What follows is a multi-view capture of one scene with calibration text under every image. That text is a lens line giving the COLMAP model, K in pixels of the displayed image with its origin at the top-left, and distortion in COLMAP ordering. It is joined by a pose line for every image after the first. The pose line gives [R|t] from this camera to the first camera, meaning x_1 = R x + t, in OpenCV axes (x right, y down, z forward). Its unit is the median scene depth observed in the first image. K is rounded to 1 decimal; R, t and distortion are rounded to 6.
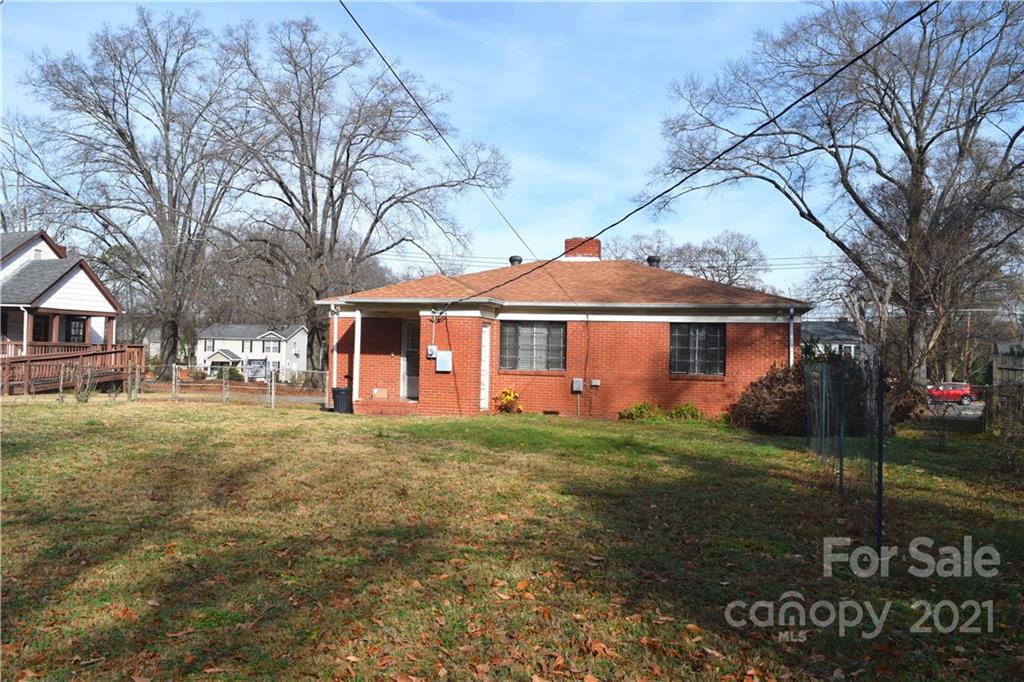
lens RADIAL K [[805.5, 0, 512.0], [0, 805.5, 341.0], [0, 0, 1]] dist [-0.087990, 0.018726]
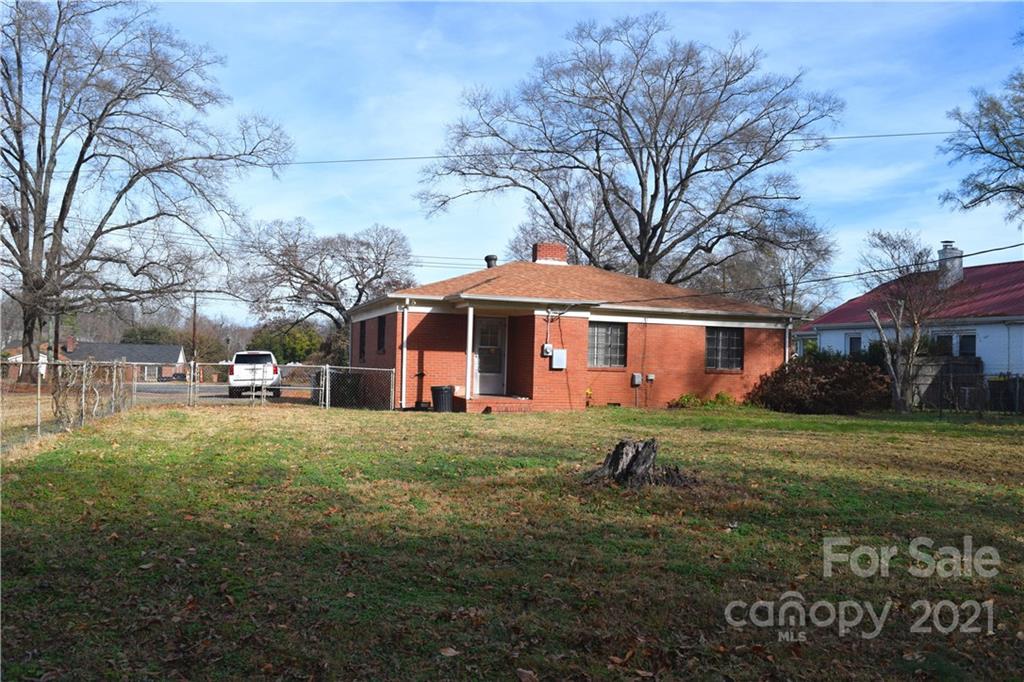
lens RADIAL K [[805.5, 0, 512.0], [0, 805.5, 341.0], [0, 0, 1]] dist [-0.087990, 0.018726]
pose [[0.832178, 0.009470, 0.554427, -0.702456], [-0.019046, 0.999752, 0.011512, -0.009200], [-0.554181, -0.020139, 0.832152, 0.156033]]
